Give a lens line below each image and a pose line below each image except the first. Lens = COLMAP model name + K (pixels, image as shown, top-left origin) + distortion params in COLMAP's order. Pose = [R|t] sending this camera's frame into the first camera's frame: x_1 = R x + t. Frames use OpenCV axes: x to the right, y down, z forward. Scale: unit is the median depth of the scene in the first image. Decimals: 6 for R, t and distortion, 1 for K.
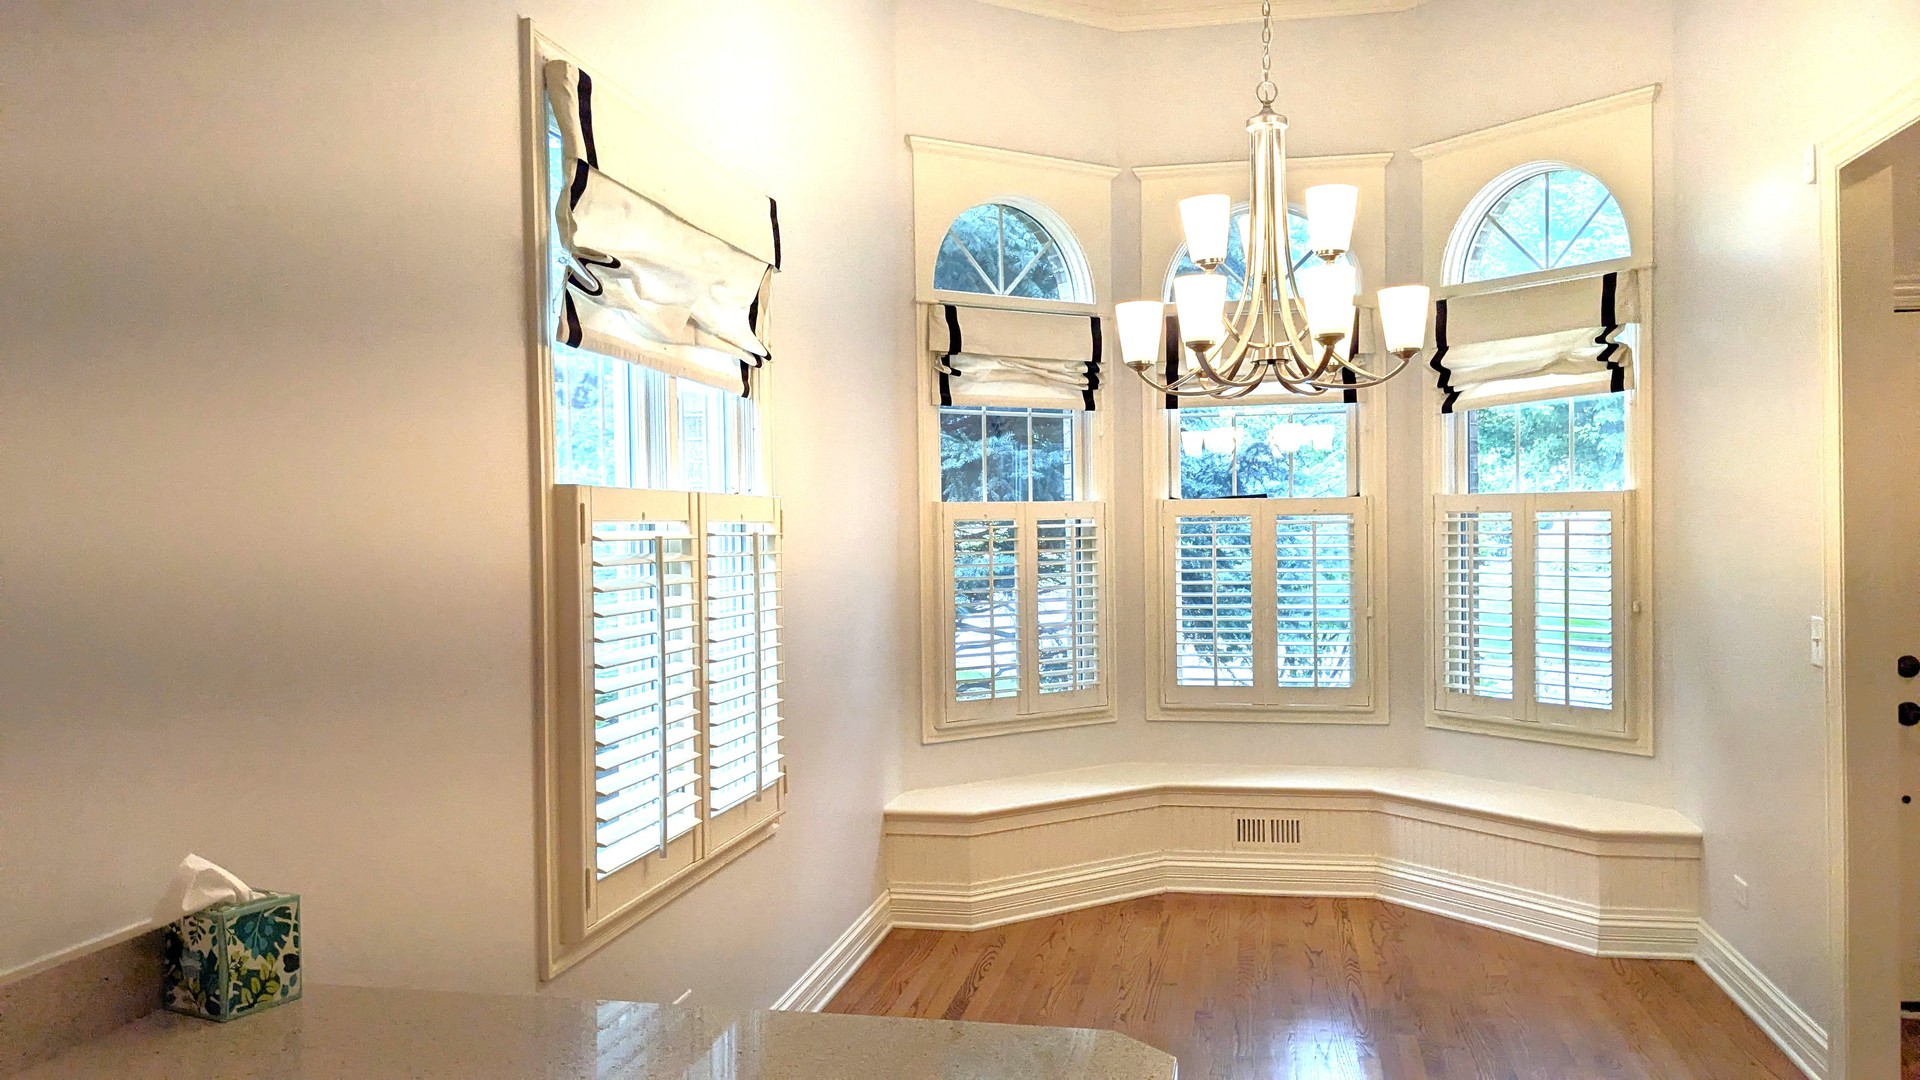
lens RADIAL K [[1521.9, 0, 967.1], [0, 1521.9, 551.1], [0, 0, 1]] dist [0.105897, -0.000631]
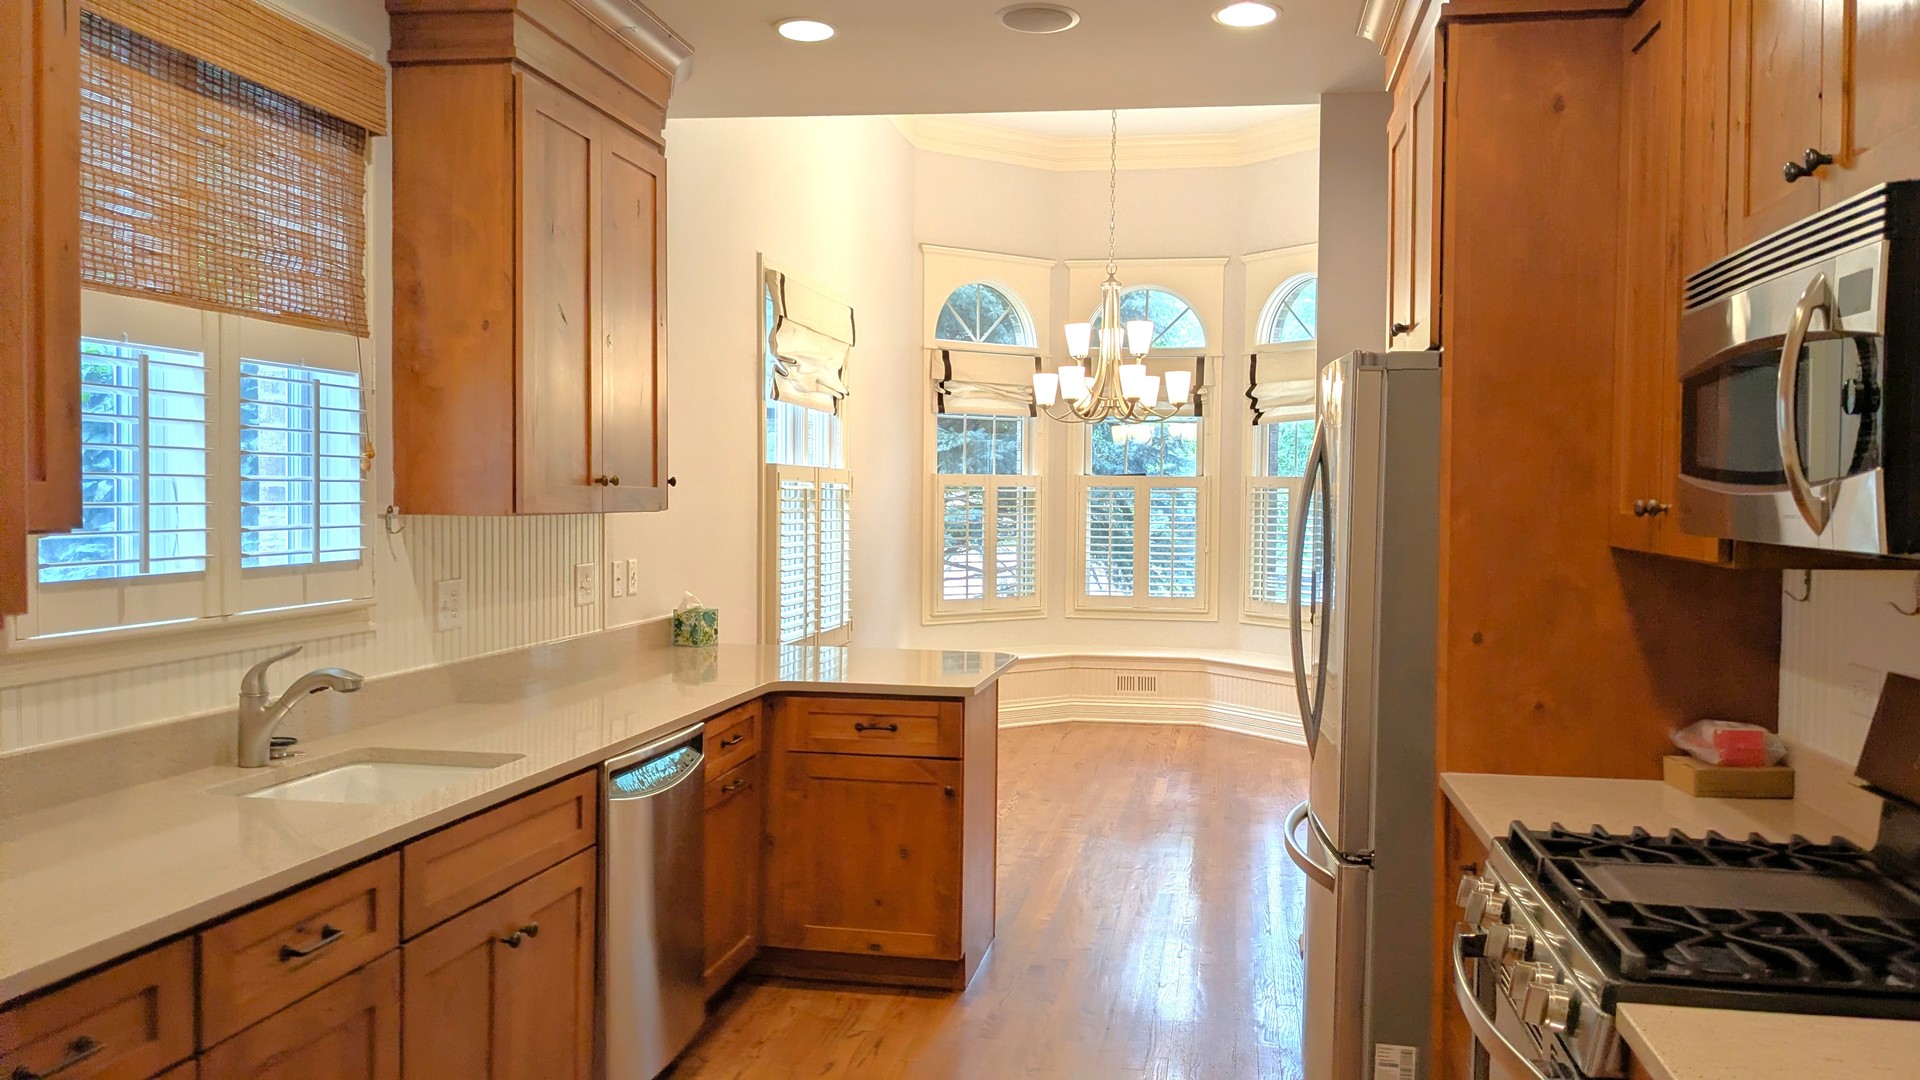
lens RADIAL K [[1521.9, 0, 967.1], [0, 1521.9, 551.1], [0, 0, 1]] dist [0.105897, -0.000631]
pose [[0.999668, 0.022830, 0.011925, -0.002534], [-0.023070, 0.999527, 0.020351, 0.015428], [-0.011455, -0.020619, 0.999722, -0.586592]]
